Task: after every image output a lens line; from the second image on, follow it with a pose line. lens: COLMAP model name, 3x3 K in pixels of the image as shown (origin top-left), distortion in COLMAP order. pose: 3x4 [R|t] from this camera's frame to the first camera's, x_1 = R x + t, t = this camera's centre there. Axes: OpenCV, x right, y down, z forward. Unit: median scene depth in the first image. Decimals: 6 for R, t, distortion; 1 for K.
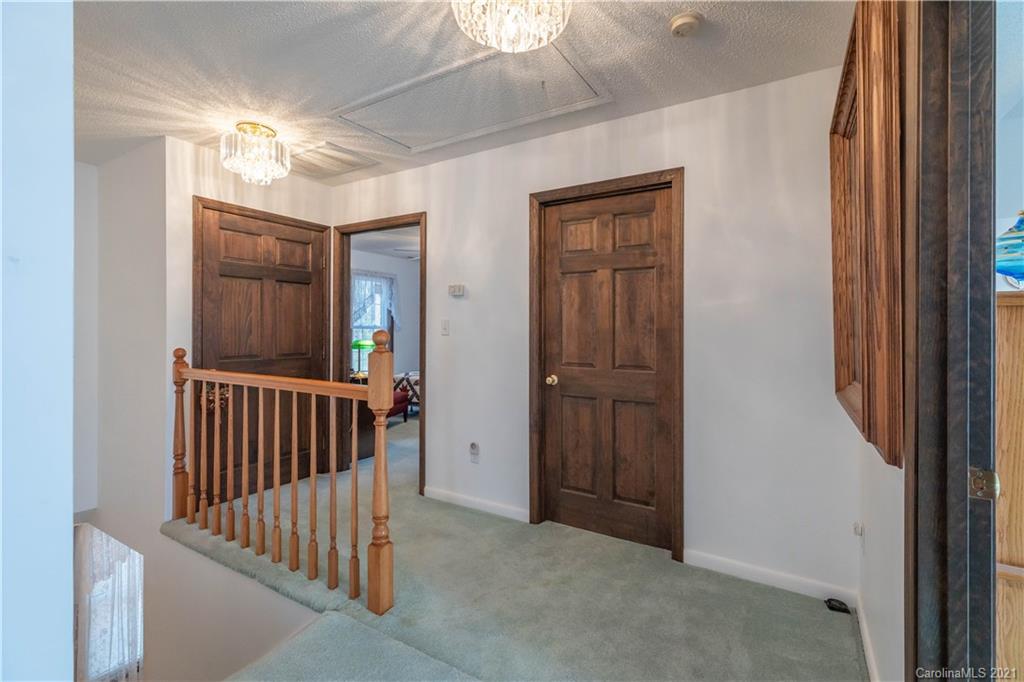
lens RADIAL K [[461.8, 0, 516.1], [0, 461.8, 318.1], [0, 0, 1]] dist [0.001466, 0.000444]
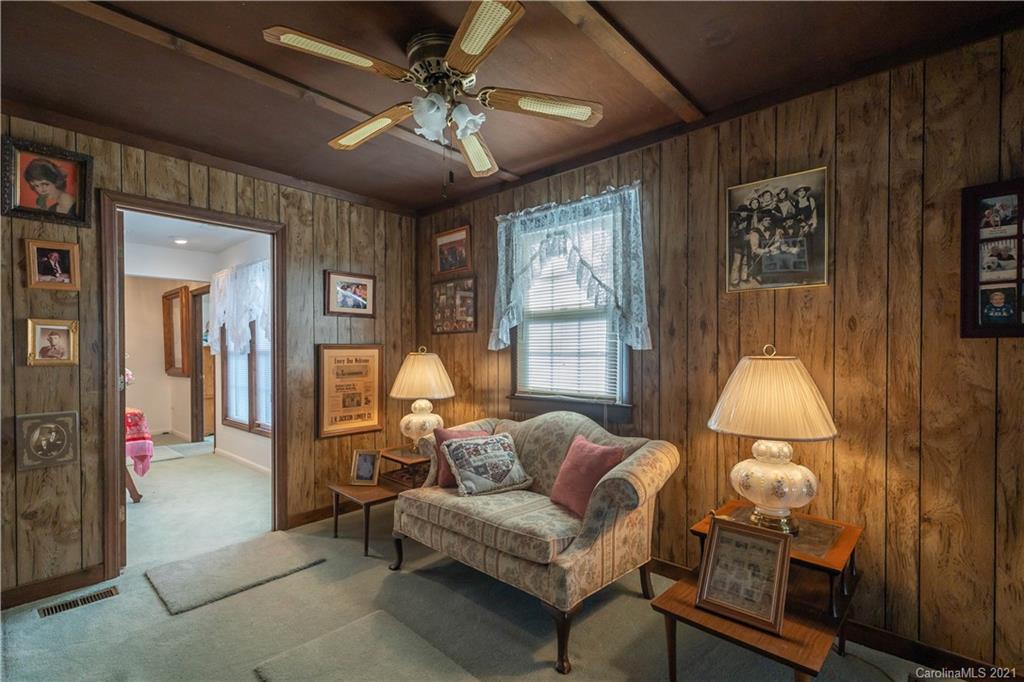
lens RADIAL K [[468.6, 0, 513.9], [0, 468.6, 350.5], [0, 0, 1]] dist [0.002990, 0.000547]
pose [[0.181632, -0.016865, 0.983222, -1.683898], [-0.003825, 0.999833, 0.017857, -0.050704], [-0.983359, -0.007004, 0.181537, -1.625430]]
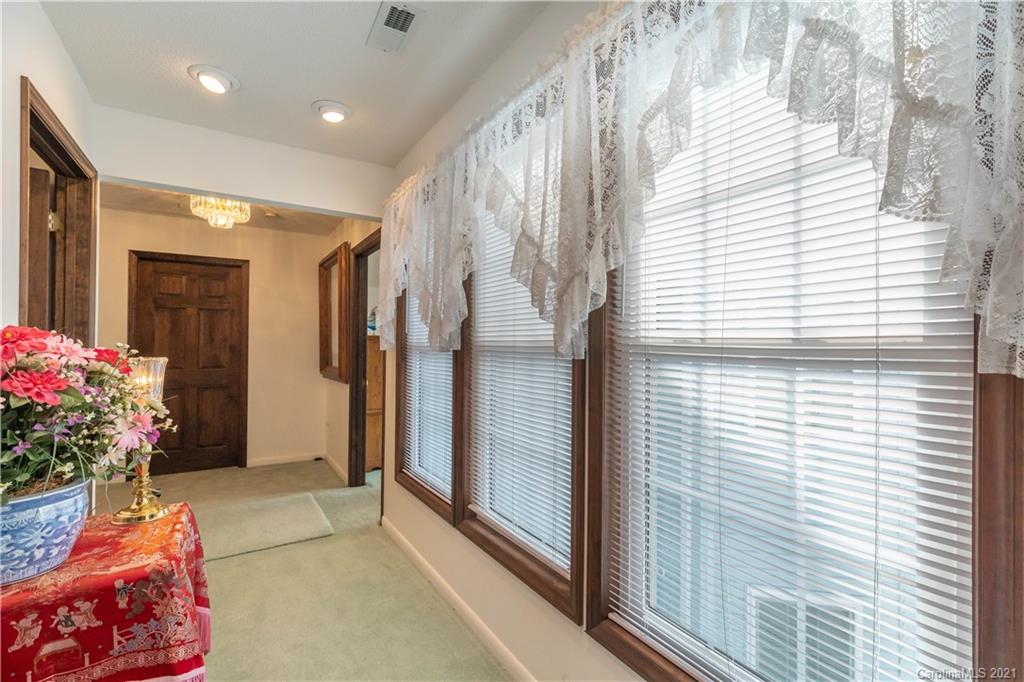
lens RADIAL K [[468.6, 0, 513.9], [0, 468.6, 350.5], [0, 0, 1]] dist [0.002990, 0.000547]
pose [[0.448186, -0.014971, 0.893815, -0.775307], [-0.023708, 0.999309, 0.028626, -0.030943], [-0.893626, -0.034020, 0.447521, -0.747373]]
